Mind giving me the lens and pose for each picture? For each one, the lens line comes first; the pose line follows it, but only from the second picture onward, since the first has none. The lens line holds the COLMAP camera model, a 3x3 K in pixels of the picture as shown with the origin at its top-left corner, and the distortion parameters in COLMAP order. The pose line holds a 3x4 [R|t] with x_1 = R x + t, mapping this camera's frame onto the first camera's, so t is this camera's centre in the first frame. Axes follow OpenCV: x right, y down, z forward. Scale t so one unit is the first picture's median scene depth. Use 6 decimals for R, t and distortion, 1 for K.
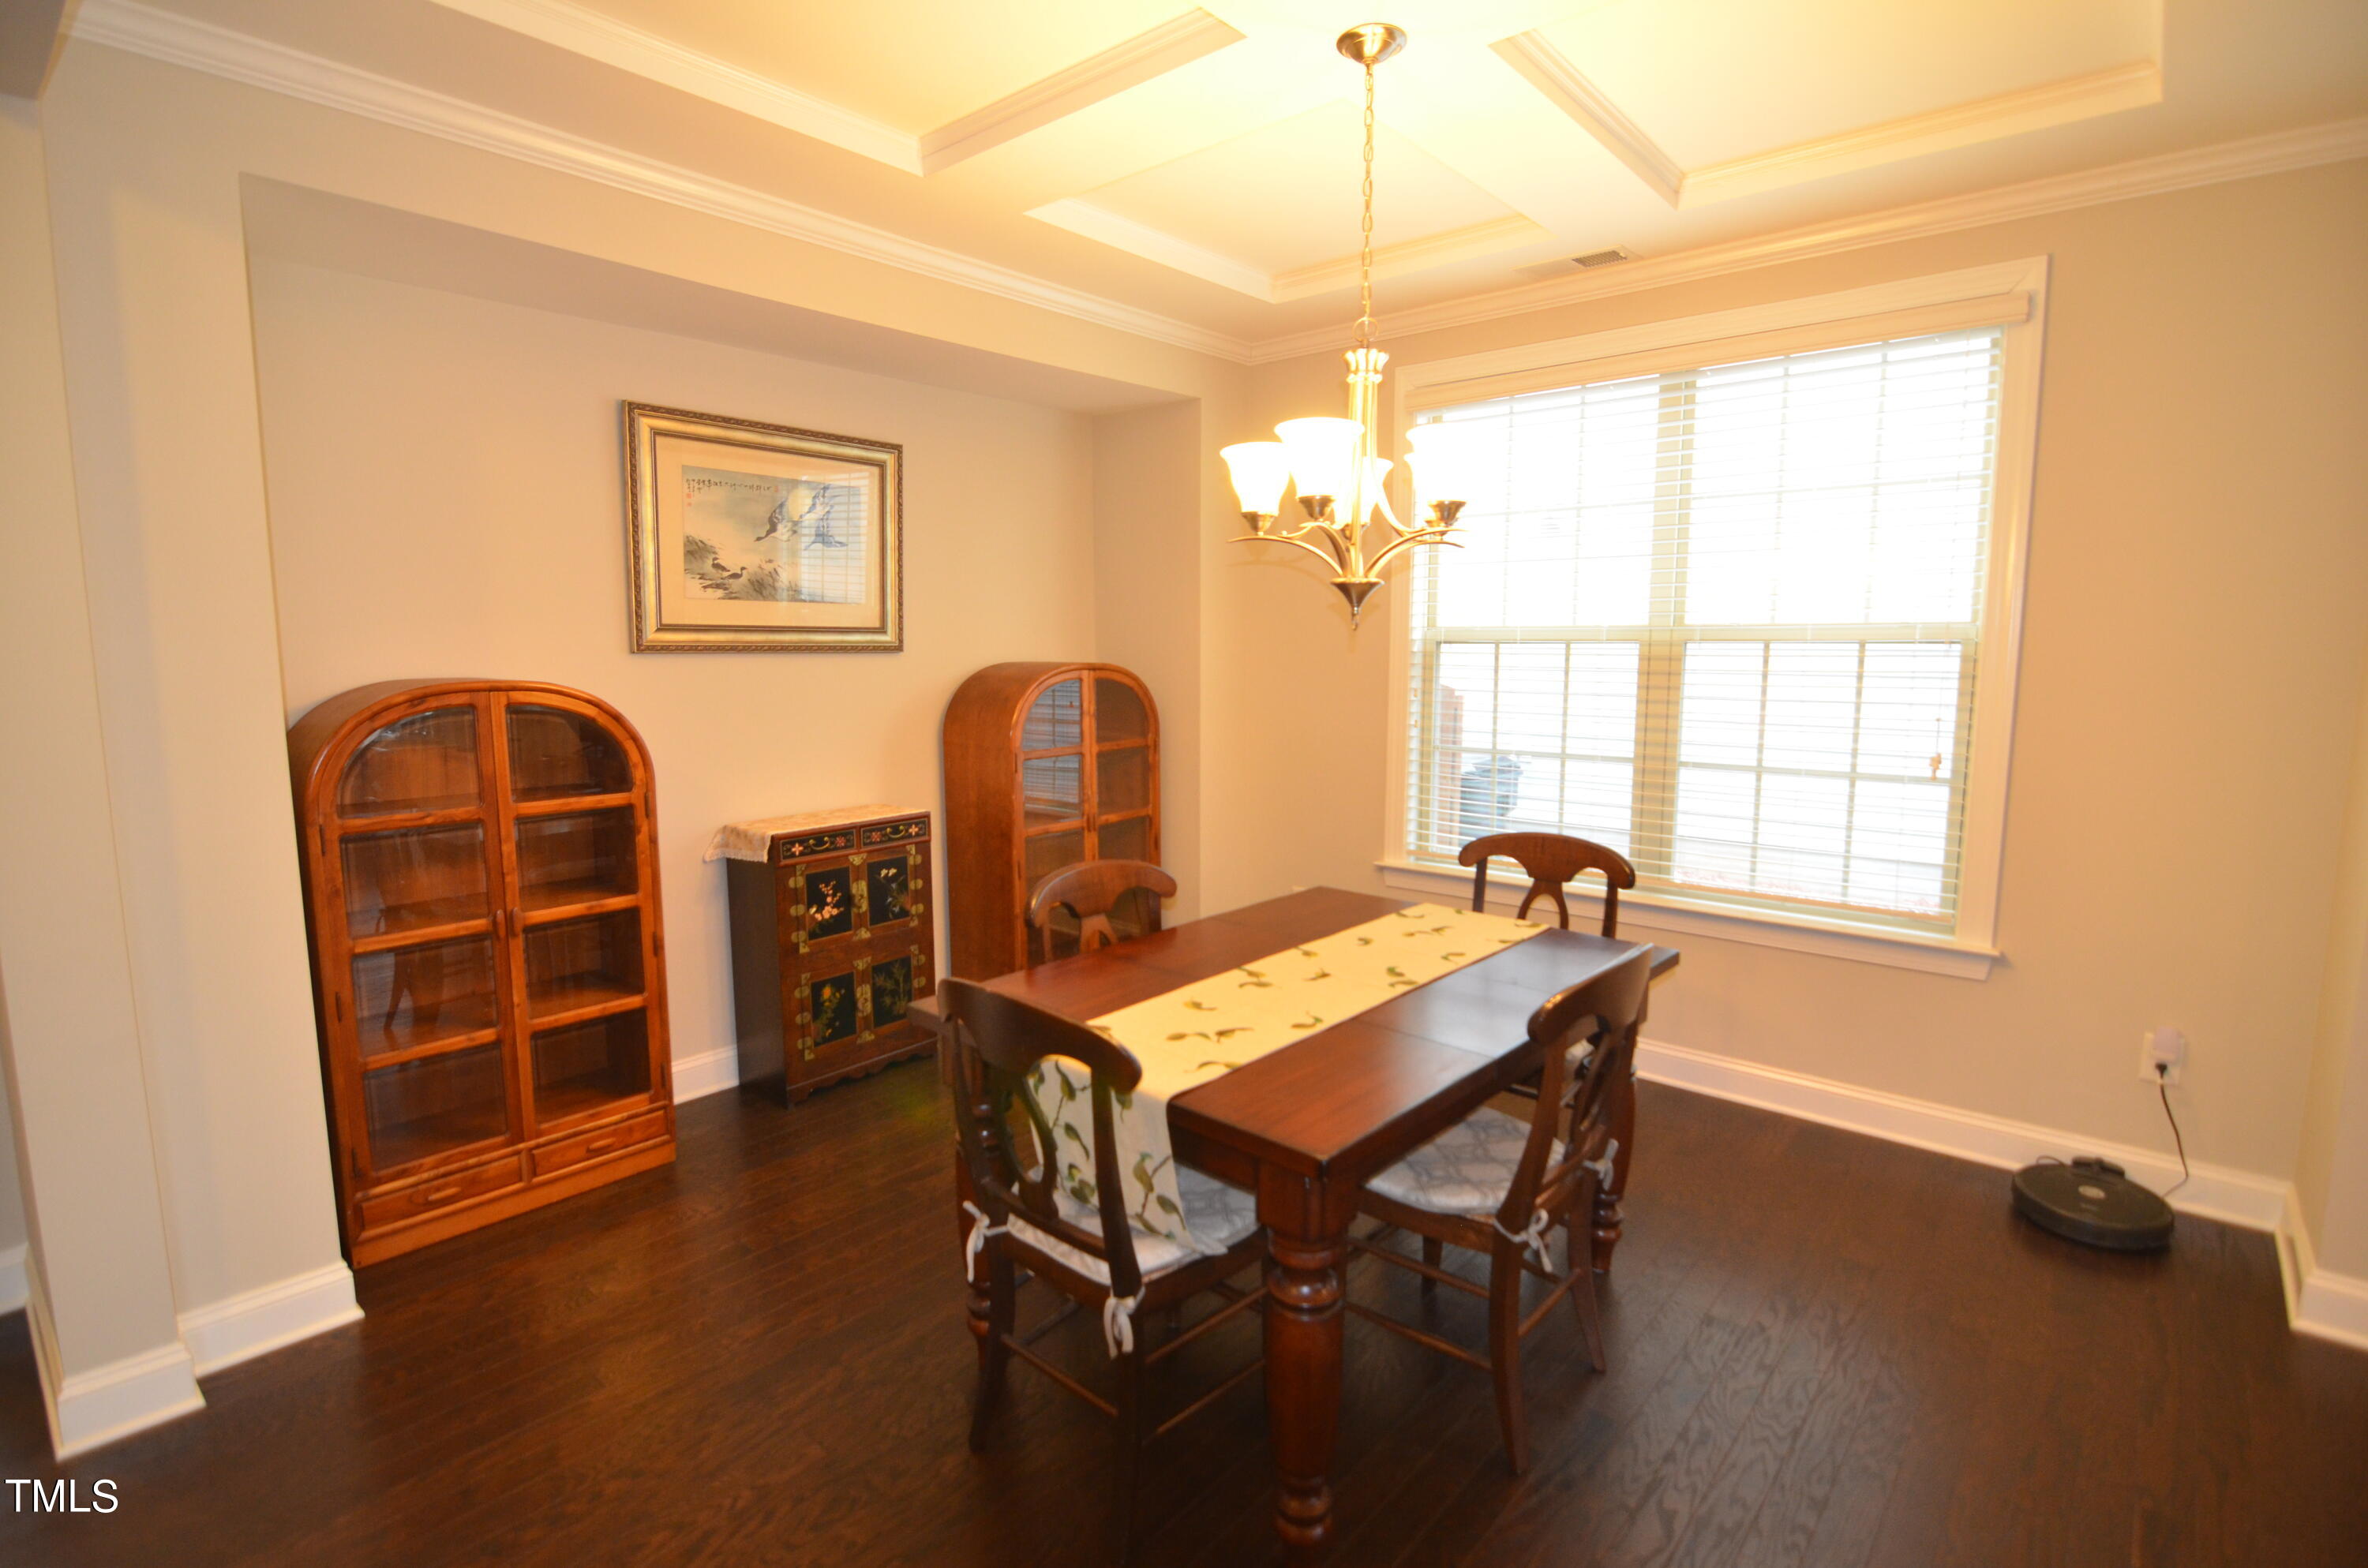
lens RADIAL K [[1132.5, 0, 1184.0], [0, 1132.5, 784.0], [0, 0, 1]] dist [-0.001170, -0.000107]
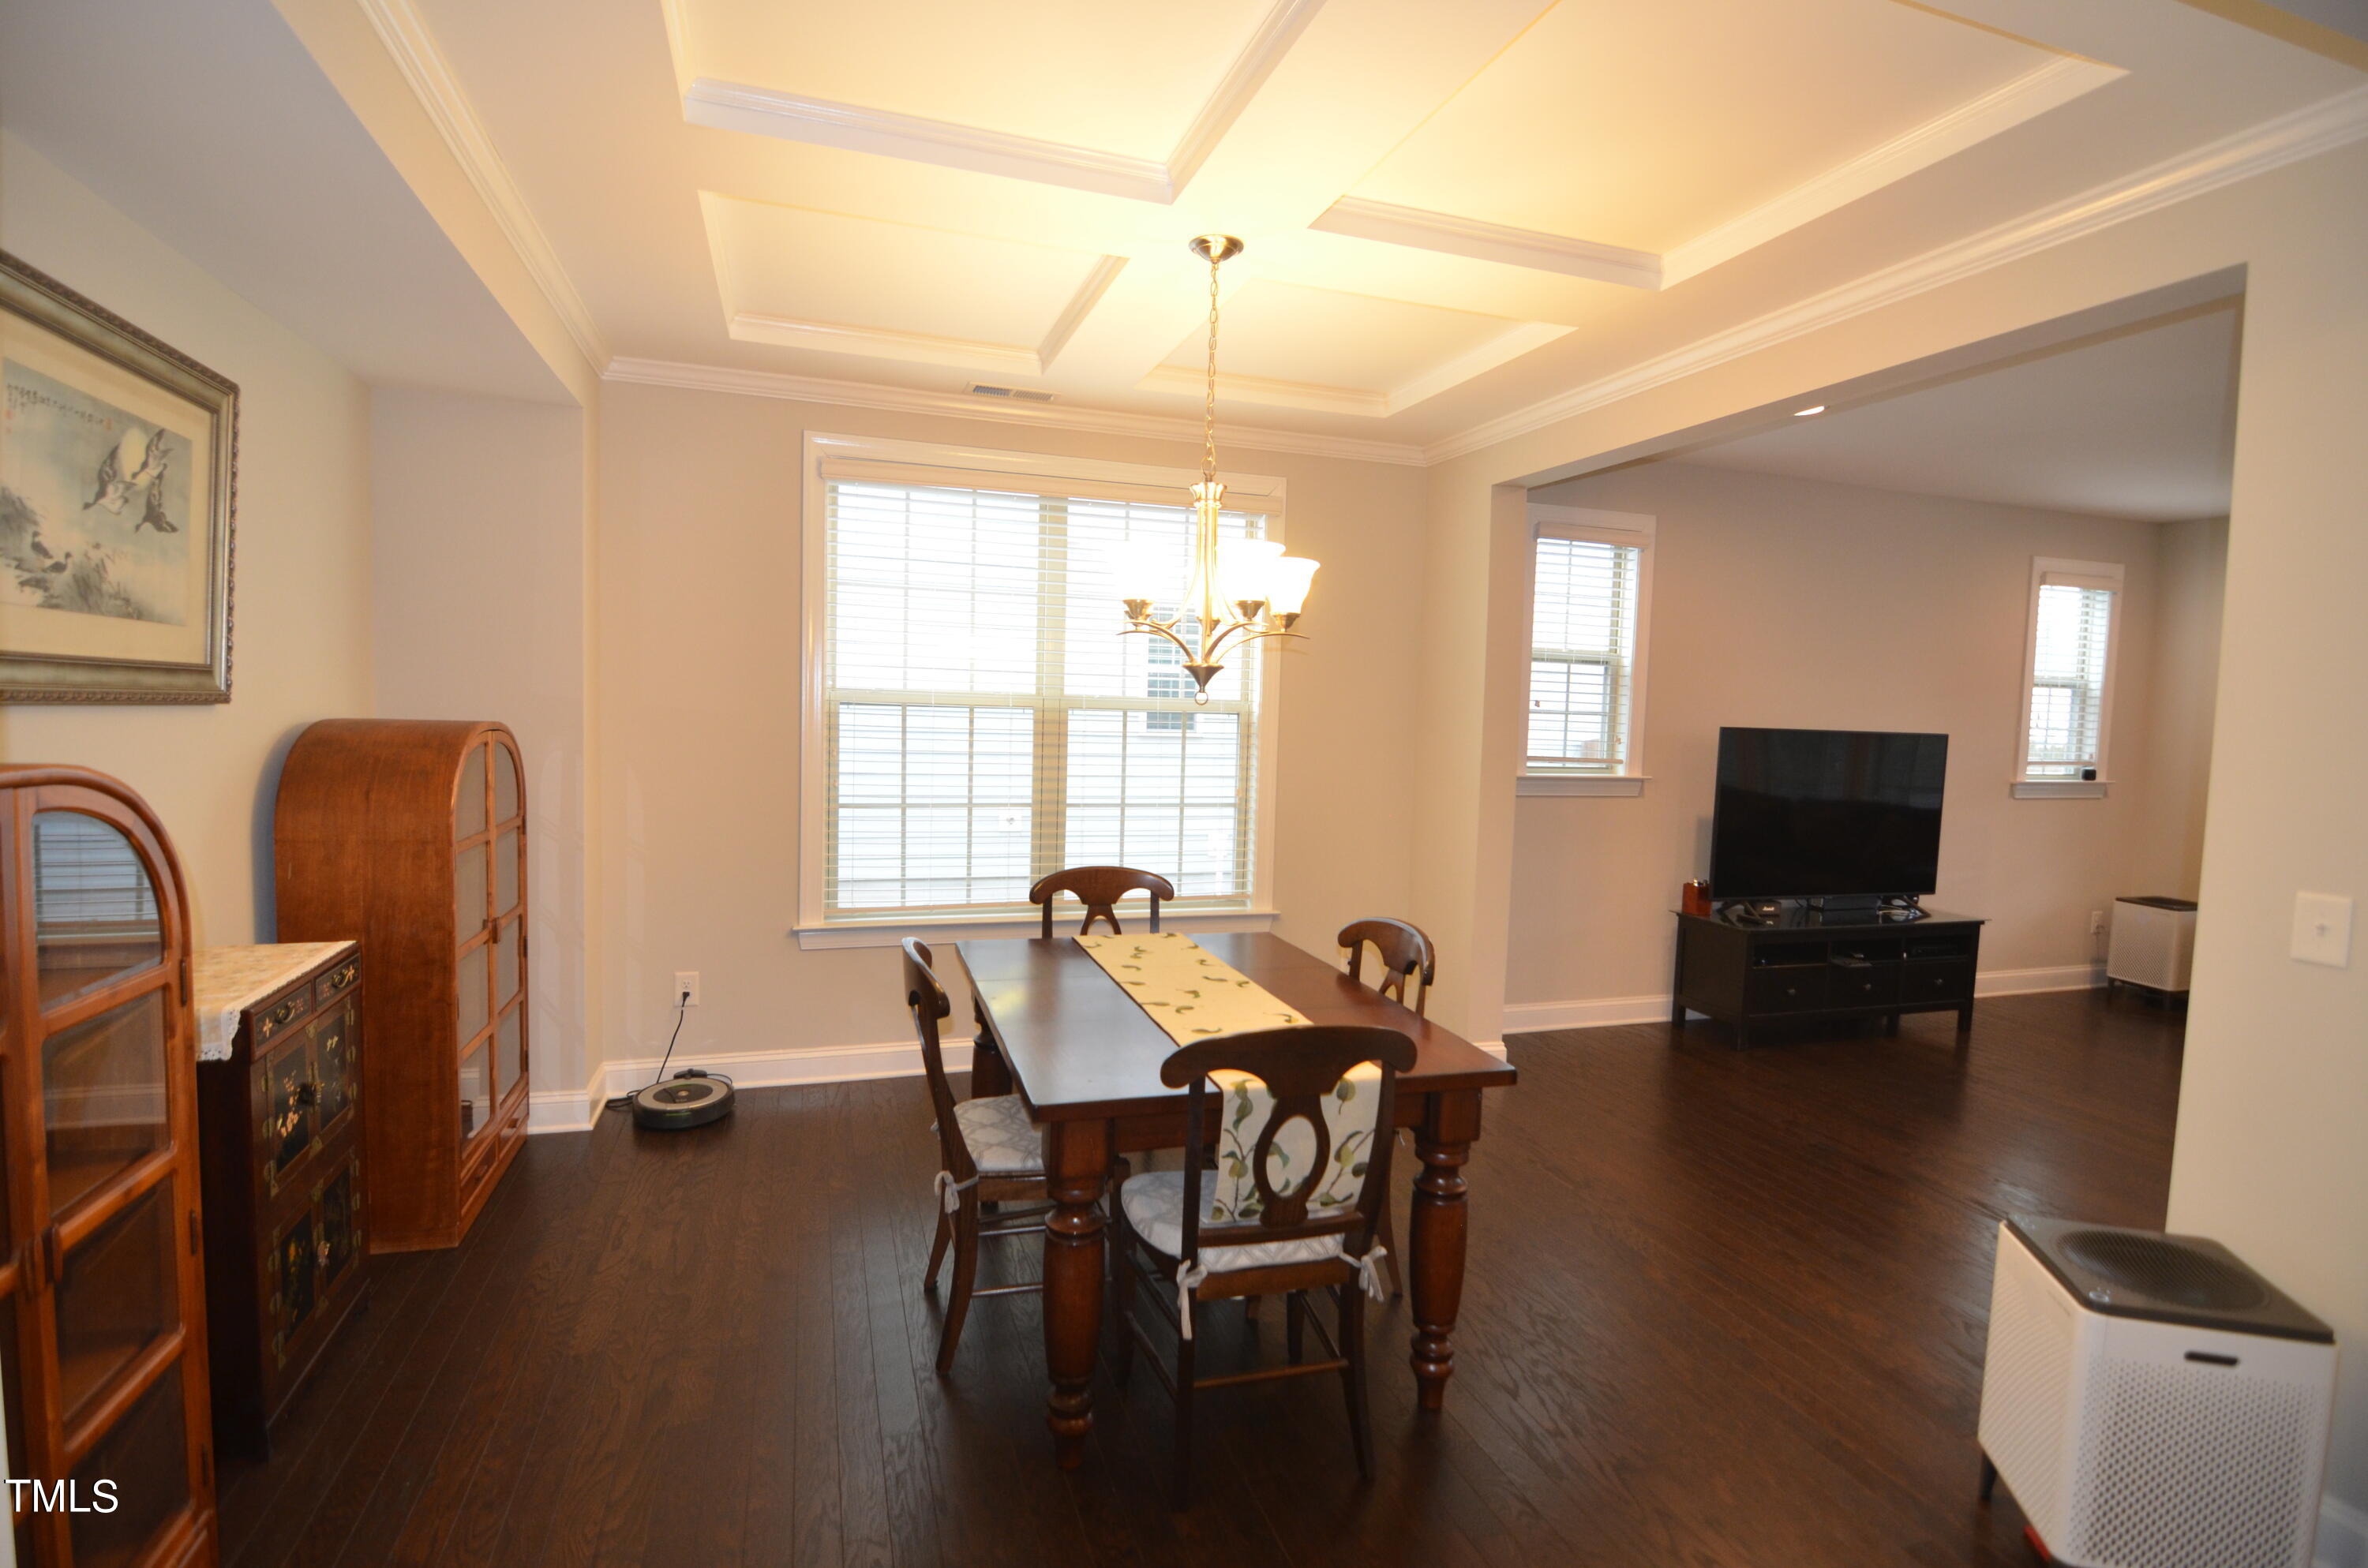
lens RADIAL K [[1128.3, 0, 1166.7], [0, 1128.3, 780.5], [0, 0, 1]] dist [-0.015739, -0.000823]
pose [[0.517062, -0.038938, 0.855062, -0.582106], [0.079289, 0.996848, -0.002553, -0.033988], [-0.852267, 0.069117, 0.518520, 0.256524]]
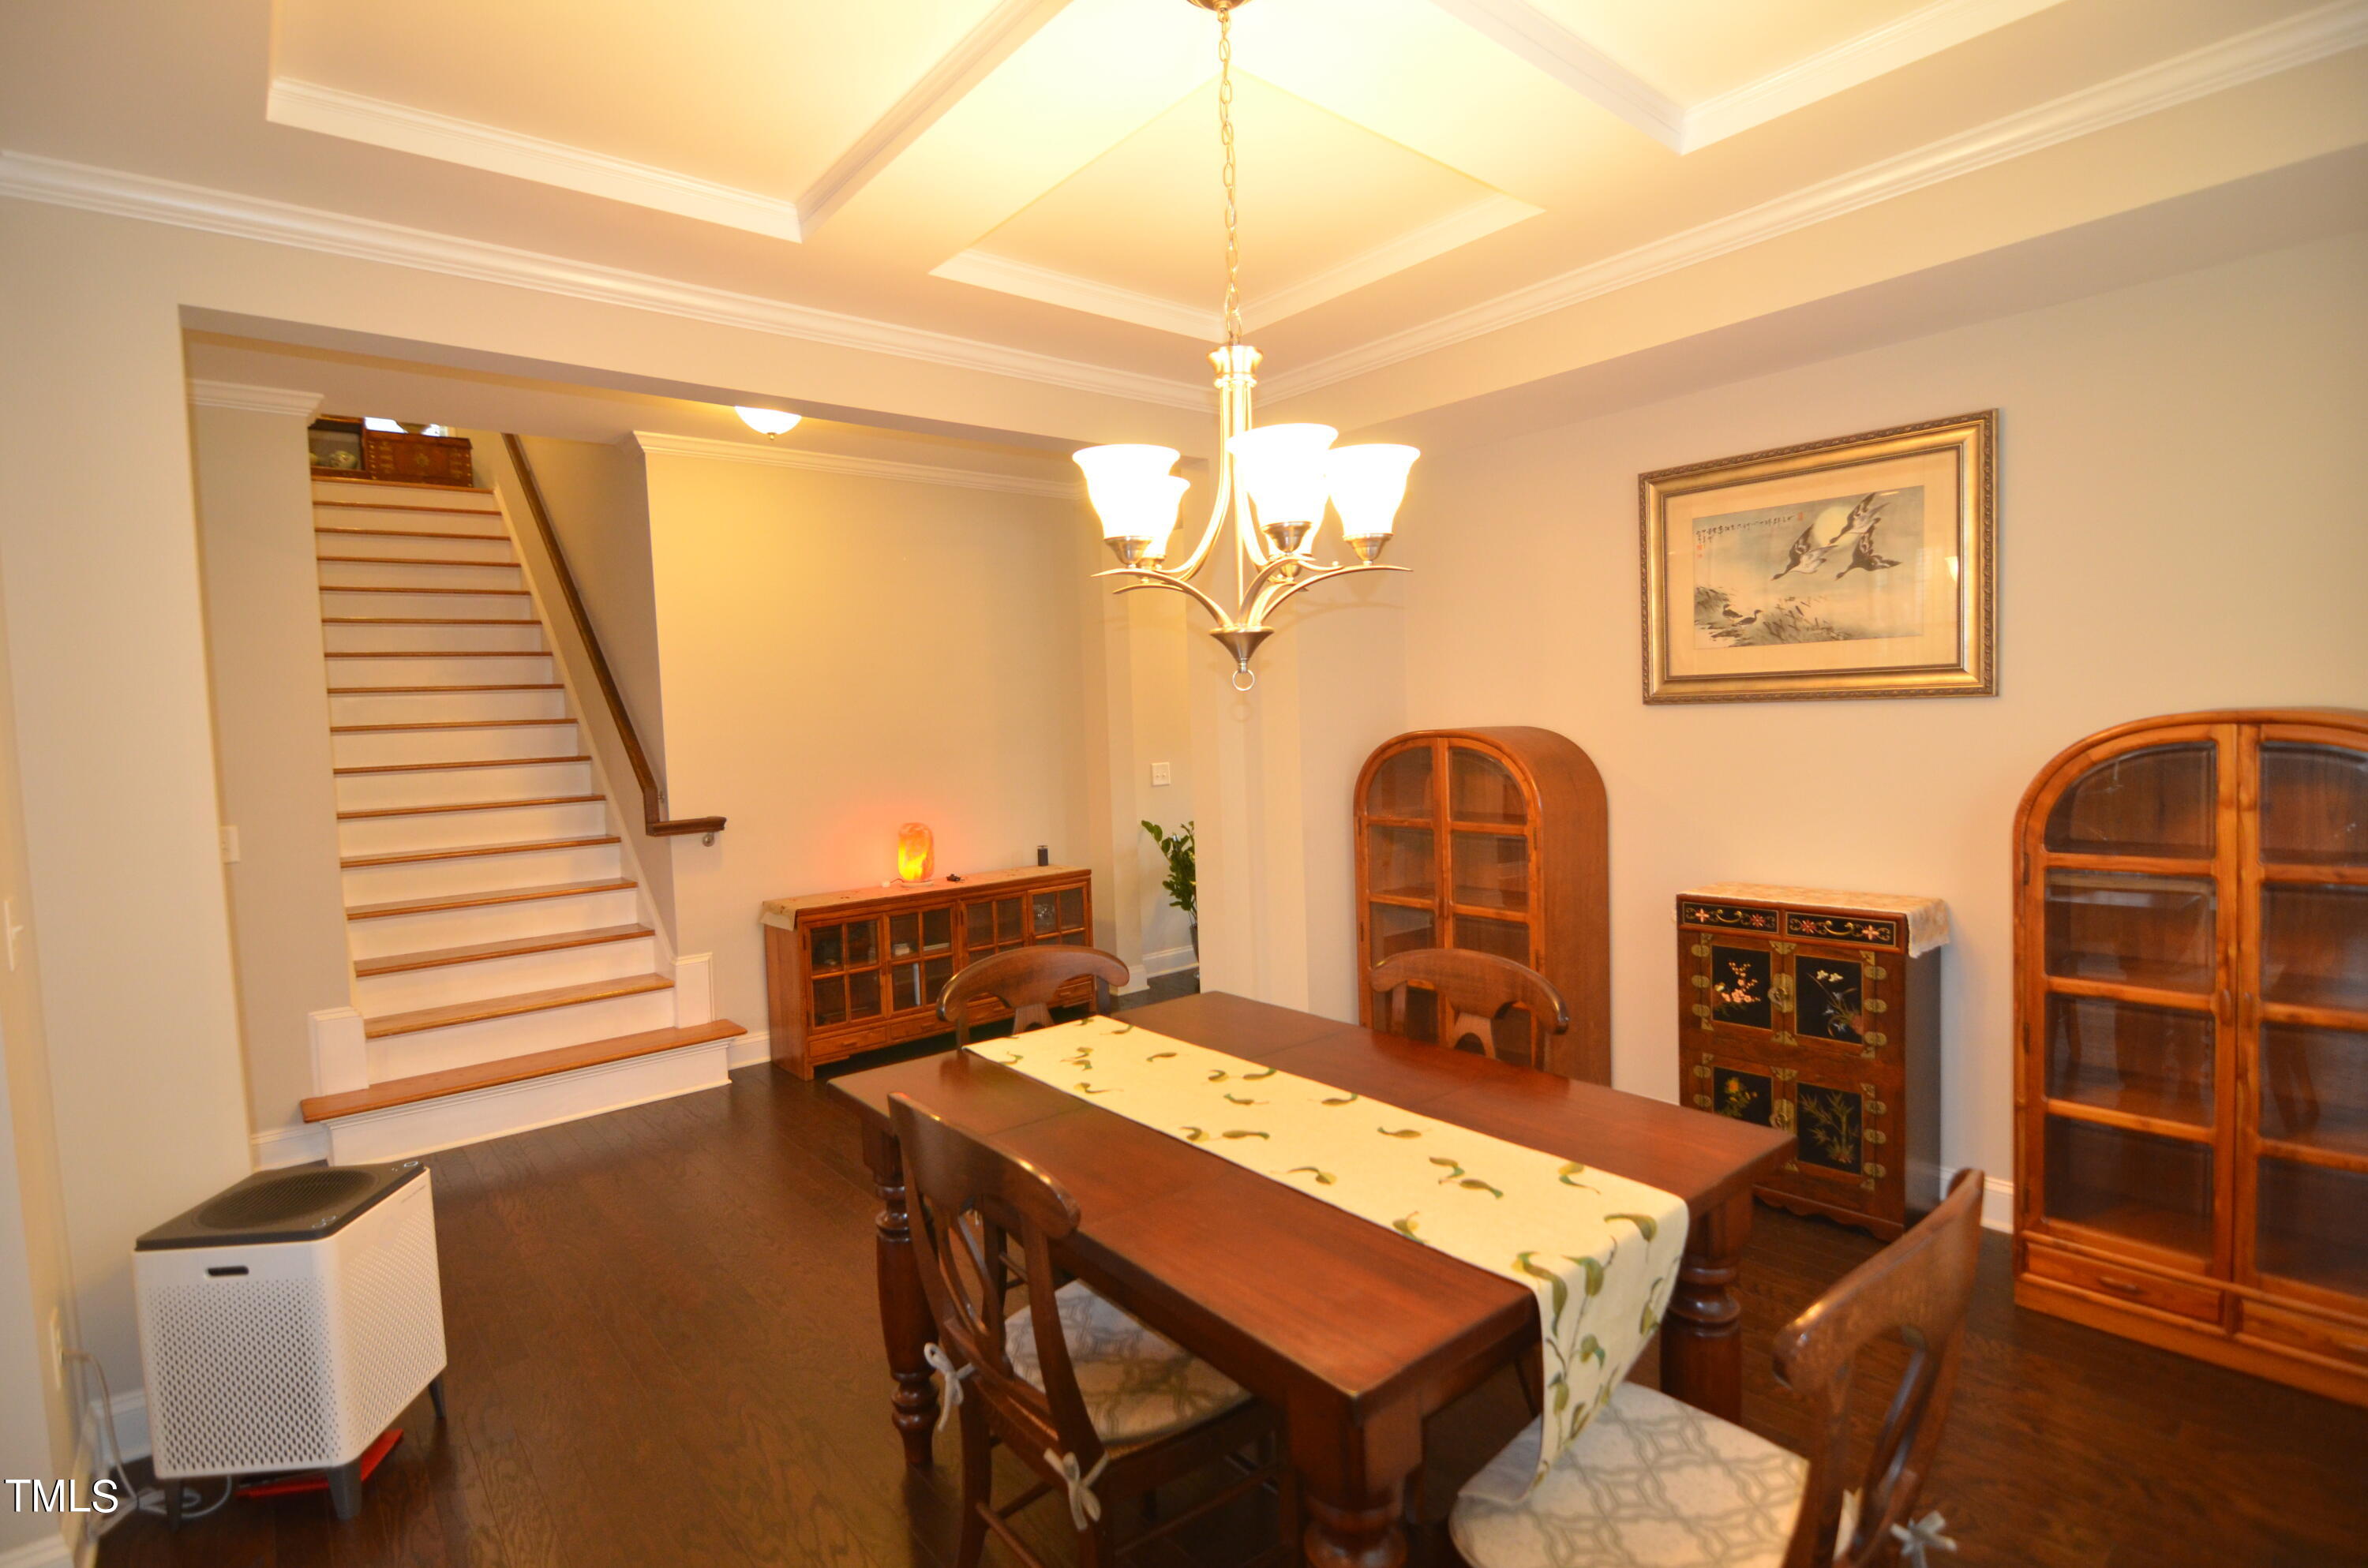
lens RADIAL K [[1128.3, 0, 1166.7], [0, 1128.3, 780.5], [0, 0, 1]] dist [-0.015739, -0.000823]
pose [[-0.170203, 0.063540, -0.983358, 0.607014], [-0.088298, 0.992921, 0.079440, -0.083108], [0.981445, 0.100350, -0.163388, 0.688084]]
